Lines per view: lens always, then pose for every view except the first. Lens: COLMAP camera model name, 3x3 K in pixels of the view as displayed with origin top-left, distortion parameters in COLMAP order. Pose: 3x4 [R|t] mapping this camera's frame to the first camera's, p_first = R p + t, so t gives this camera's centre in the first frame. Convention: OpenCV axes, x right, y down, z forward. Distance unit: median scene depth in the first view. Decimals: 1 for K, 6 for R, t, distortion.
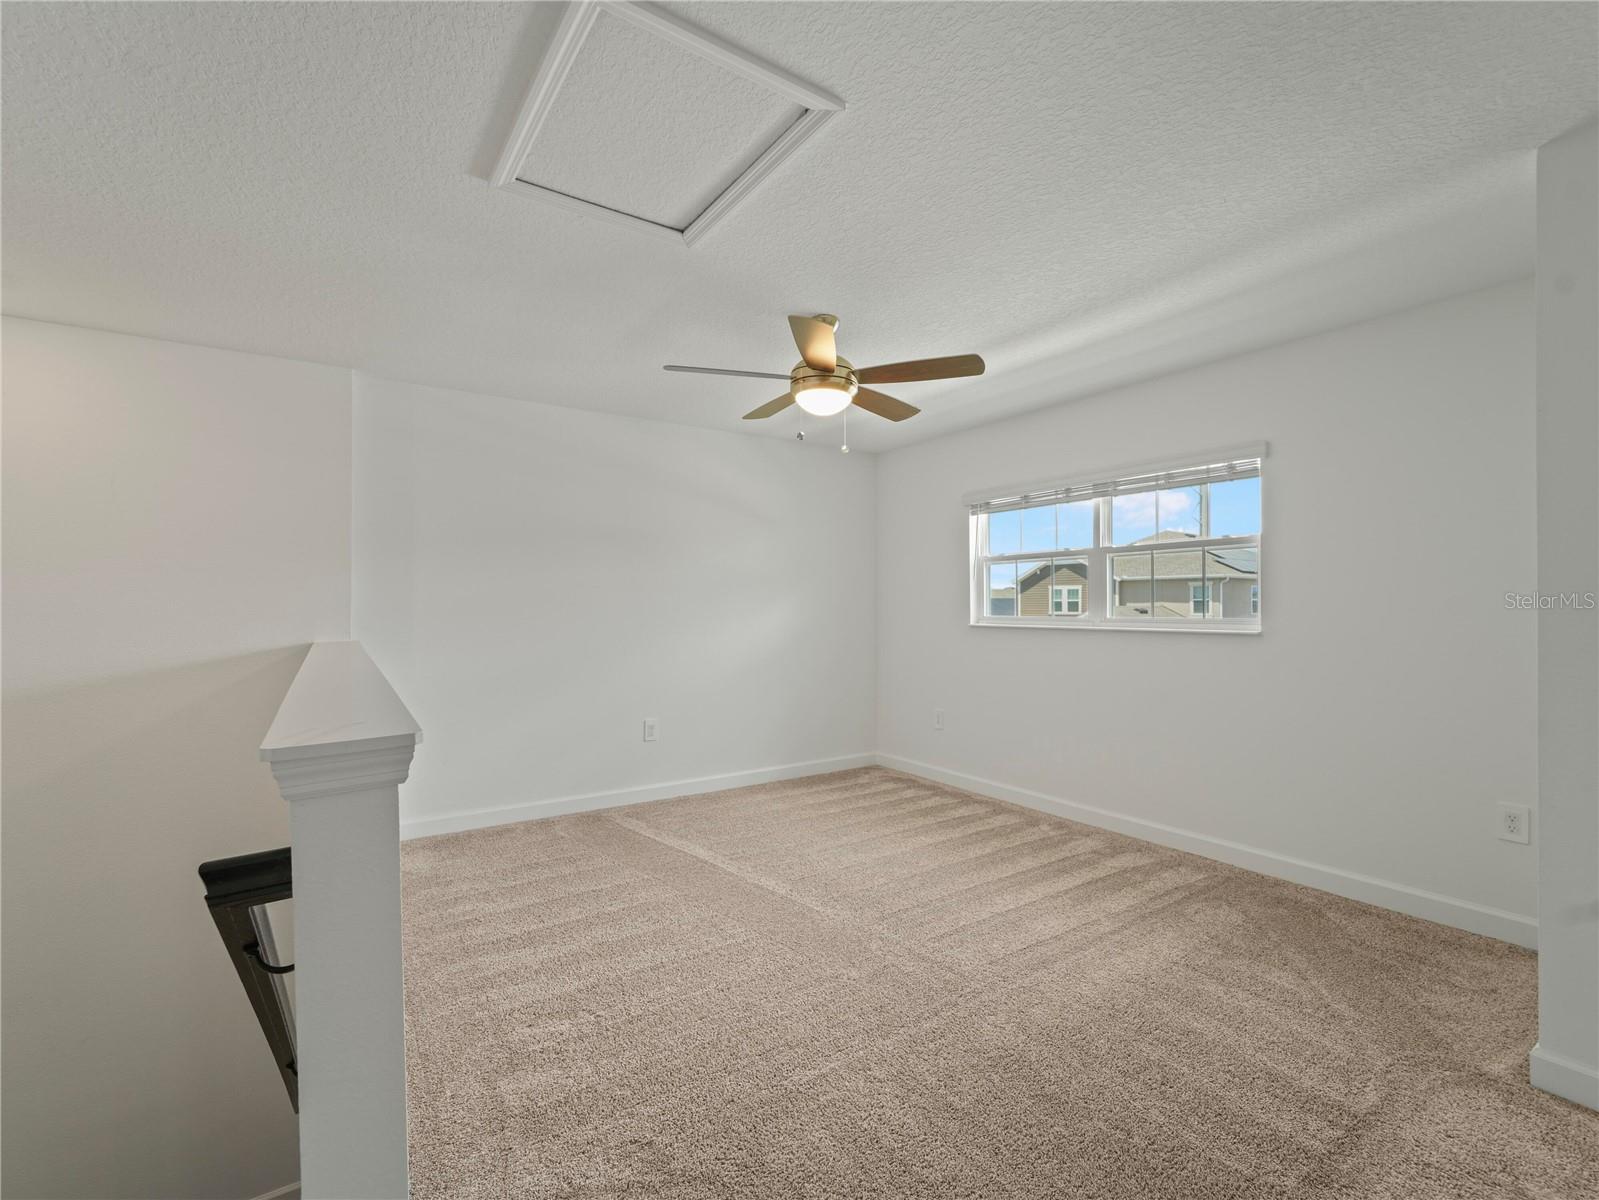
lens RADIAL K [[725.5, 0, 794.3], [0, 725.5, 603.9], [0, 0, 1]] dist [0.000491, -0.001762]
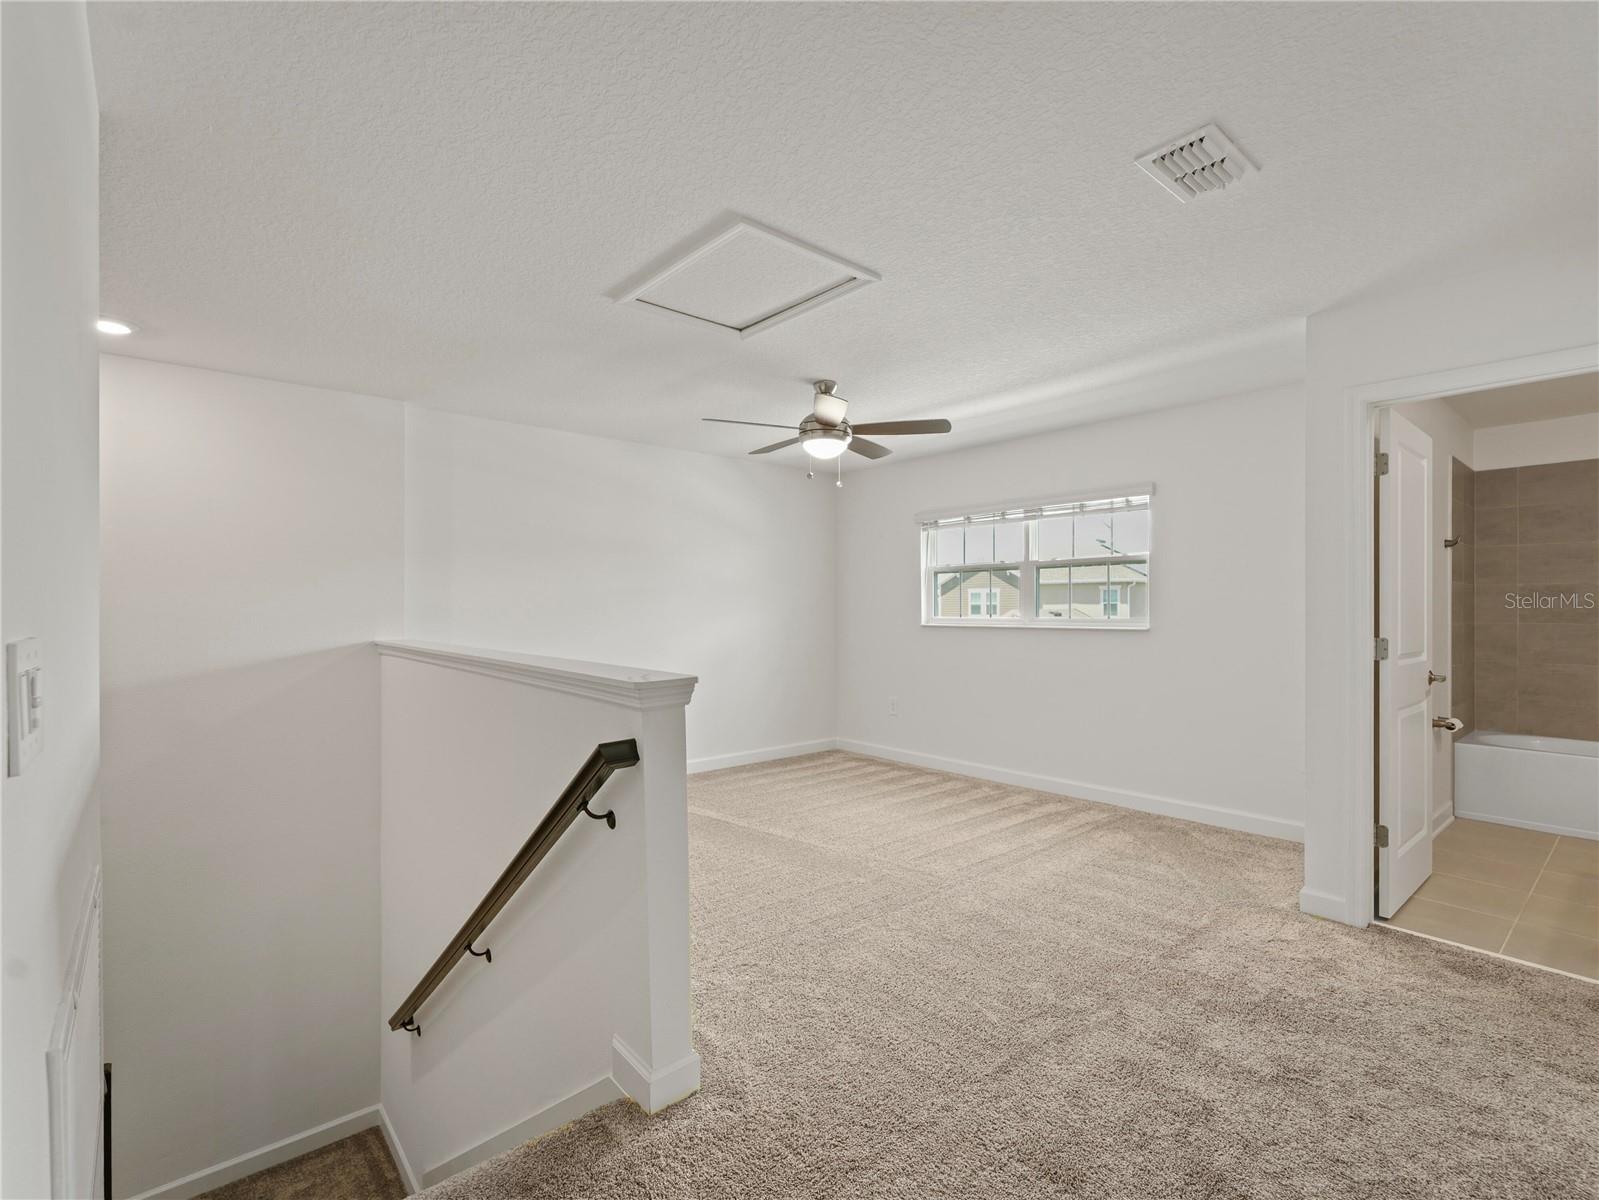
lens RADIAL K [[752.9, 0, 801.7], [0, 752.9, 608.2], [0, 0, 1]] dist [0.000469, 0.000361]
pose [[0.992662, 0.000422, 0.120920, -0.145093], [-0.000698, 0.999997, 0.002240, -0.000526], [-0.120918, -0.002308, 0.992660, -0.277186]]
